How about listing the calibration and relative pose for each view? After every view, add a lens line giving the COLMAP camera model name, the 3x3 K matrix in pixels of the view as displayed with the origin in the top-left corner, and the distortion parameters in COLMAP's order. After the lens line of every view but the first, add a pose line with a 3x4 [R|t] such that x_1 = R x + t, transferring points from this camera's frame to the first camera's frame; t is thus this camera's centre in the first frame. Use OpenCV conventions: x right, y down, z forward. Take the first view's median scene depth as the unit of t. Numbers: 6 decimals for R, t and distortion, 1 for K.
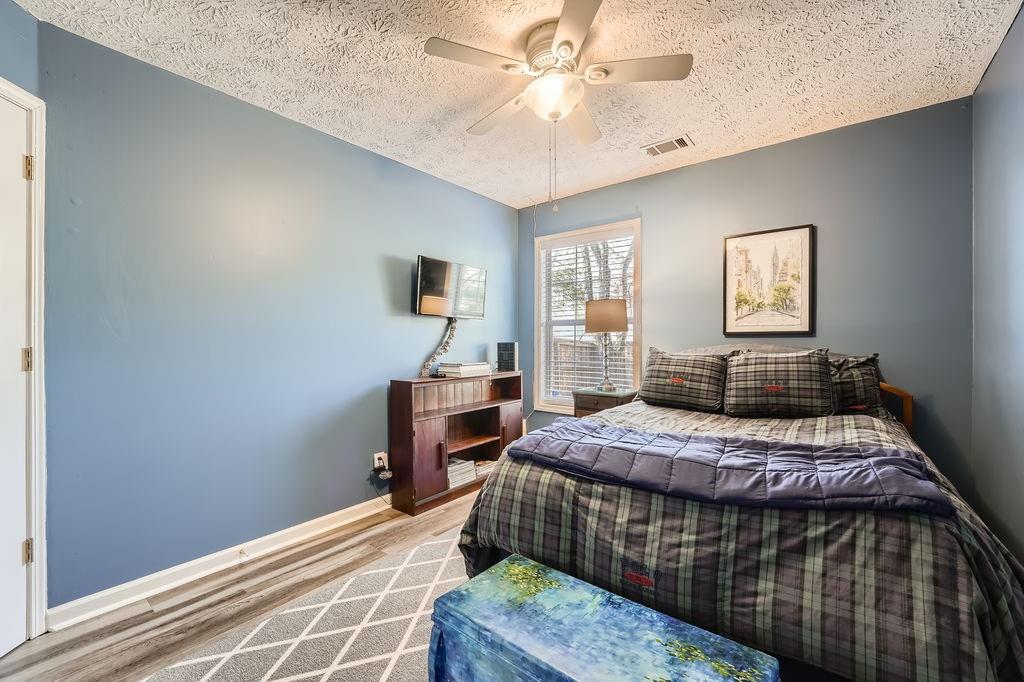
lens RADIAL K [[417.2, 0, 507.9], [0, 417.2, 342.6], [0, 0, 1]] dist [-0.008858, 0.000404]
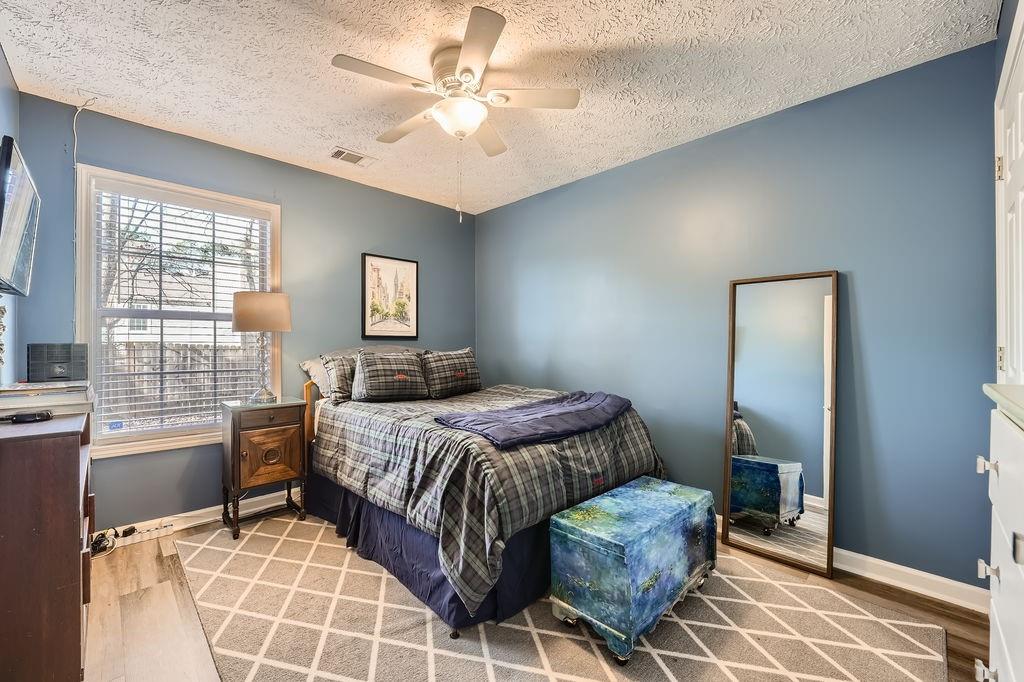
lens RADIAL K [[417.2, 0, 507.9], [0, 417.2, 342.6], [0, 0, 1]] dist [-0.008858, 0.000404]
pose [[0.130833, 0.005844, 0.991387, -0.719631], [0.002250, 0.999978, -0.006191, 0.003651], [-0.991402, 0.003041, 0.130817, 0.572948]]
